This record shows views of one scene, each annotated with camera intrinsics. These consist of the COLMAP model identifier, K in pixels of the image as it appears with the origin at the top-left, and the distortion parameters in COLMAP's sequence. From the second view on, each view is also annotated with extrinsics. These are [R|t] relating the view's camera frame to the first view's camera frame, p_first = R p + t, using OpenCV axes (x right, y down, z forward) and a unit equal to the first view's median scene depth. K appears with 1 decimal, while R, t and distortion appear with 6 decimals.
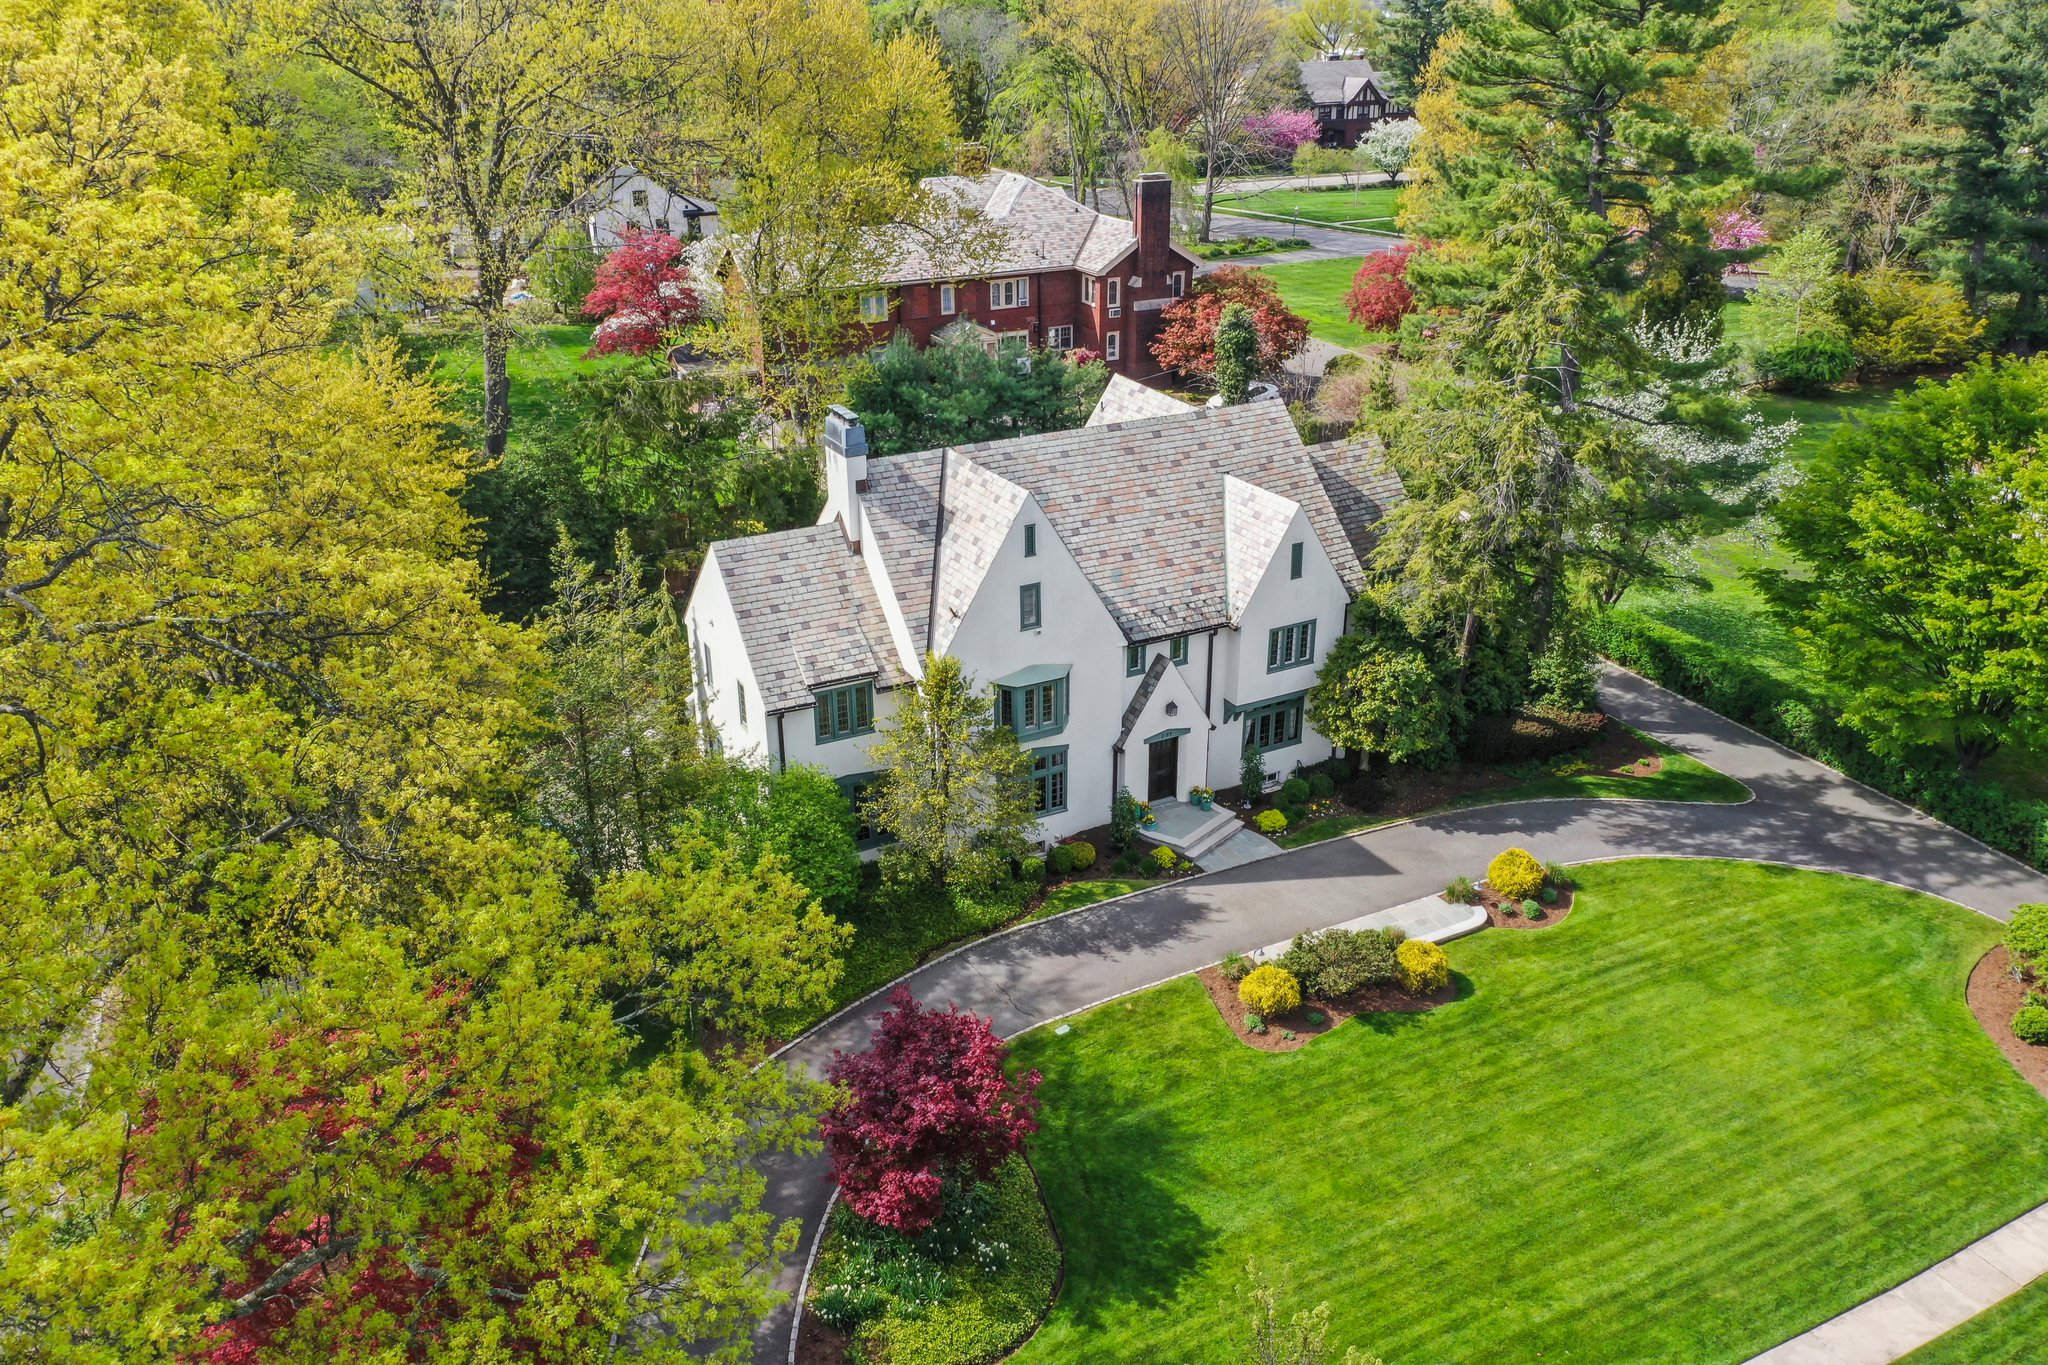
lens RADIAL K [[1603.2, 0, 1024.0], [0, 1603.2, 682.5], [0, 0, 1]] dist [-0.009234, -0.006135]
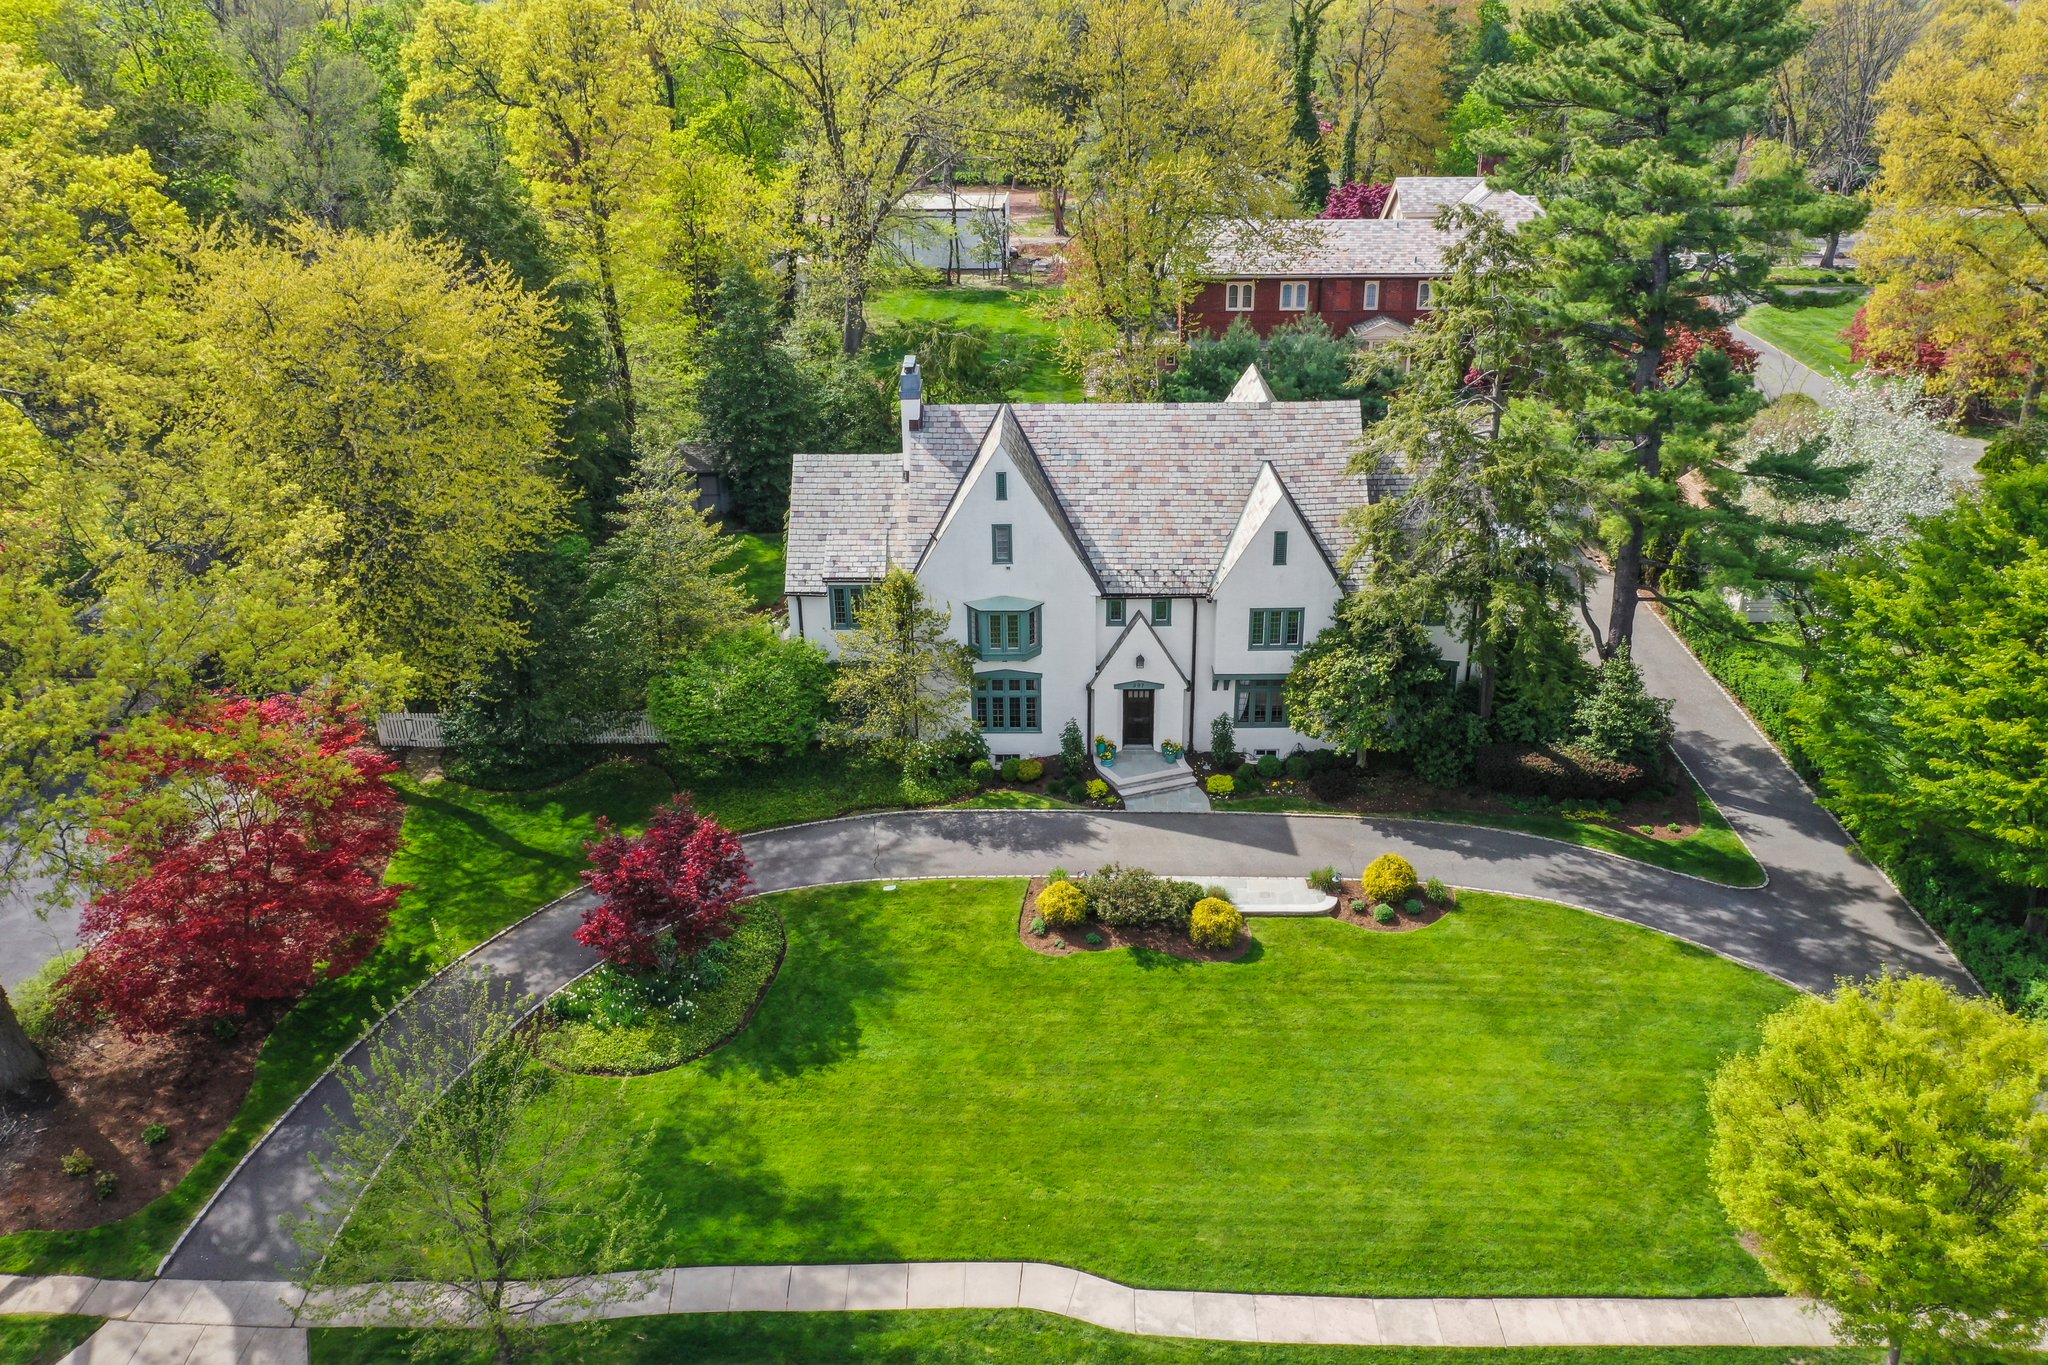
lens RADIAL K [[1603.2, 0, 1024.0], [0, 1603.2, 682.5], [0, 0, 1]] dist [-0.009234, -0.006135]
pose [[0.873510, 0.193095, -0.446871, 0.518059], [-0.190041, 0.980390, 0.052154, -0.011861], [0.448179, 0.039367, 0.893077, -0.021482]]
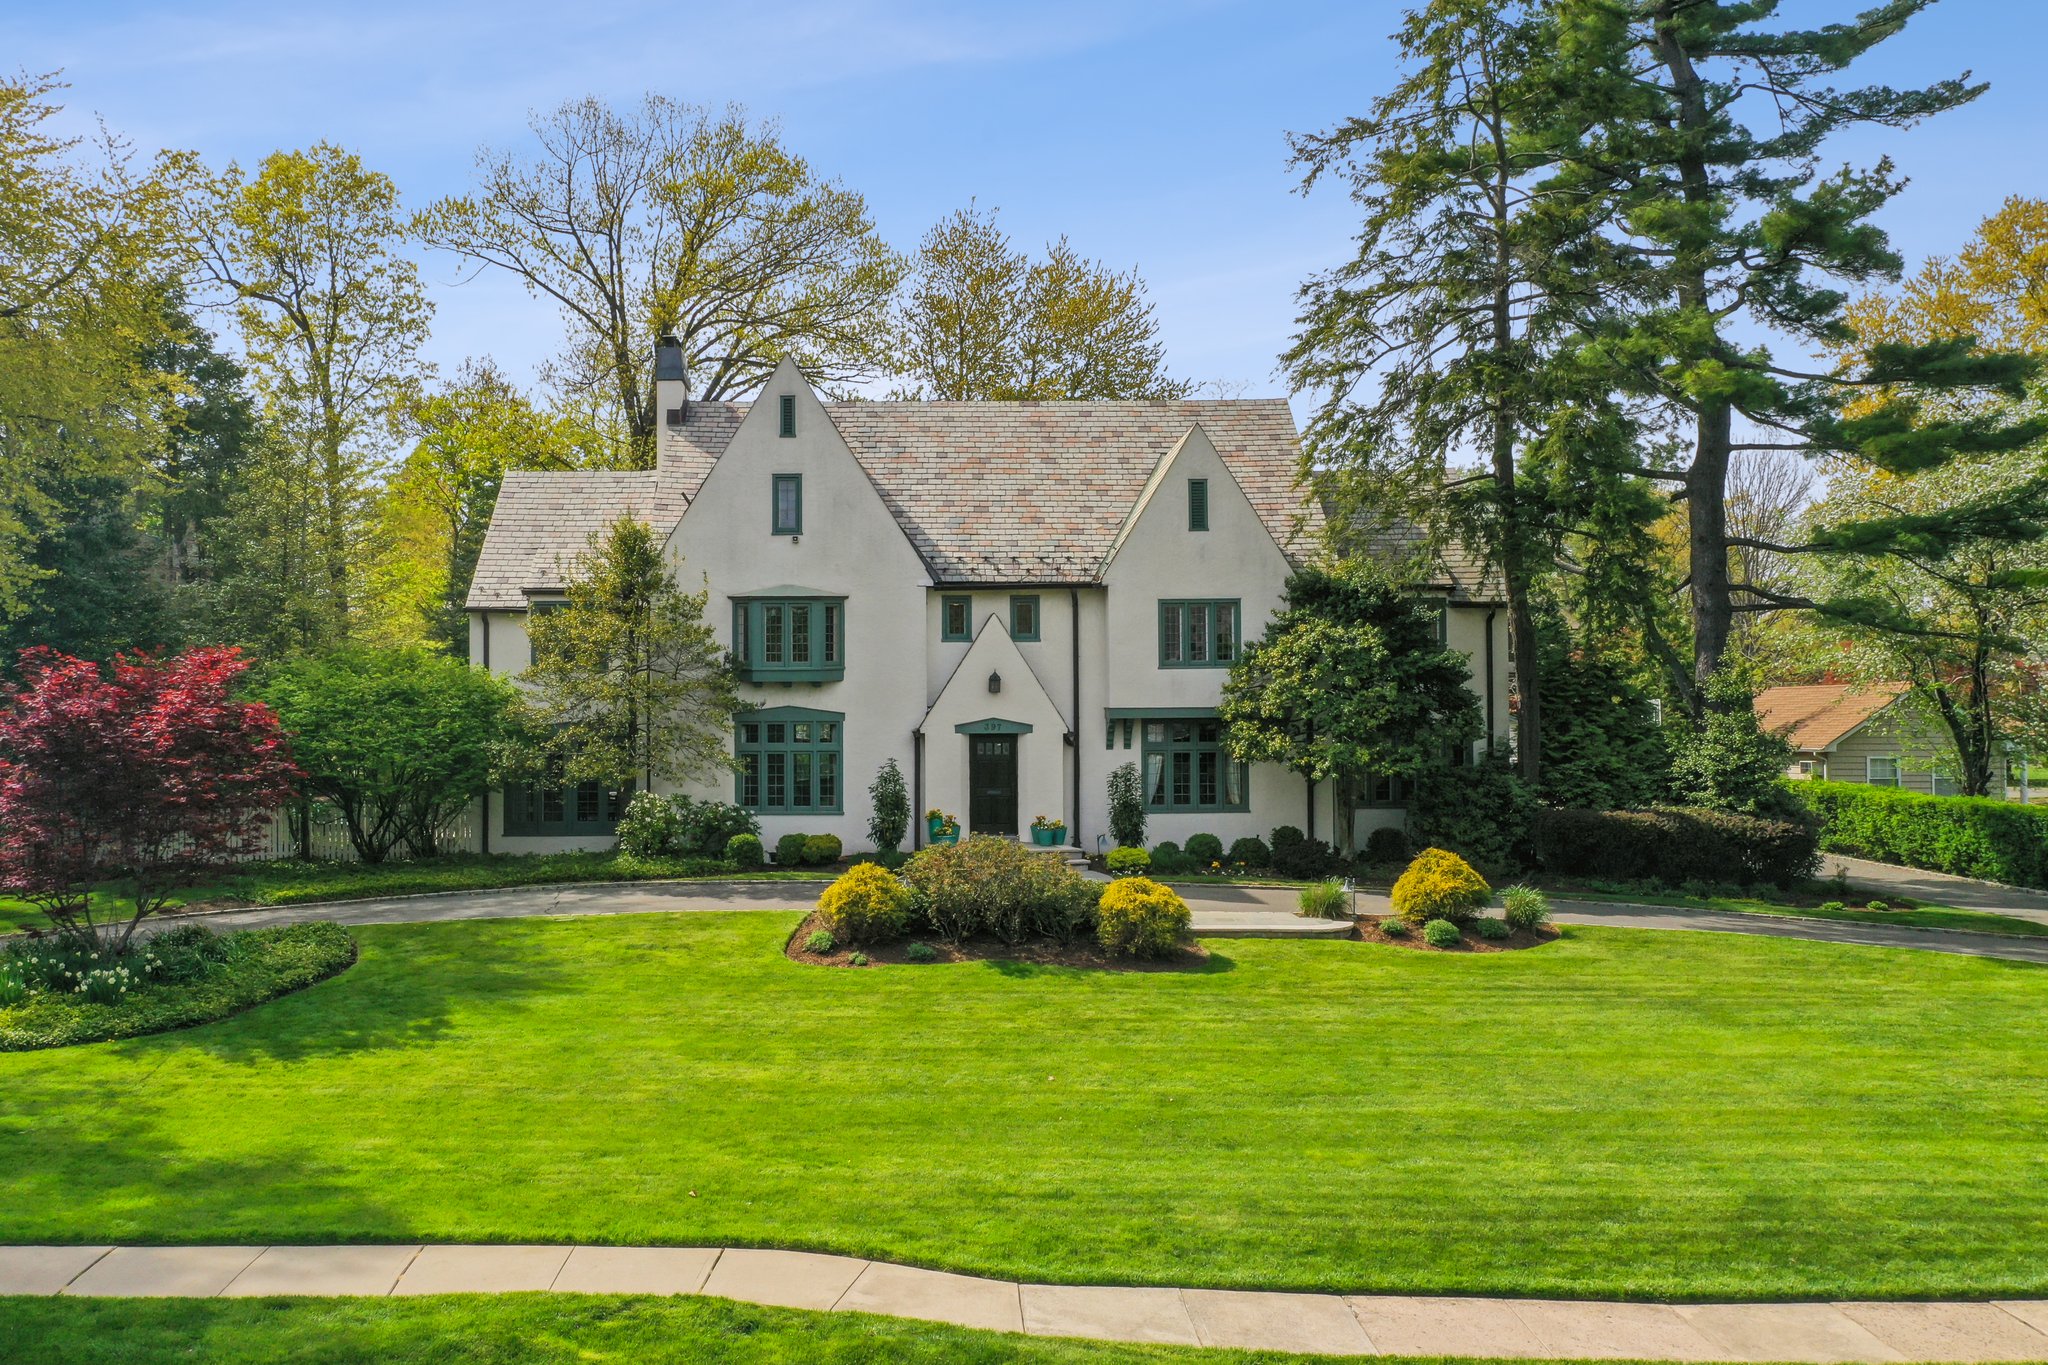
lens RADIAL K [[1649.6, 0, 887.9], [0, 1649.6, 679.1], [0, 0, 1]] dist [-0.013302, -0.005799]
pose [[0.878854, -0.009309, -0.477000, 0.402985], [-0.197056, 0.903458, -0.380700, 0.305754], [0.434493, 0.428576, 0.792173, 0.391363]]
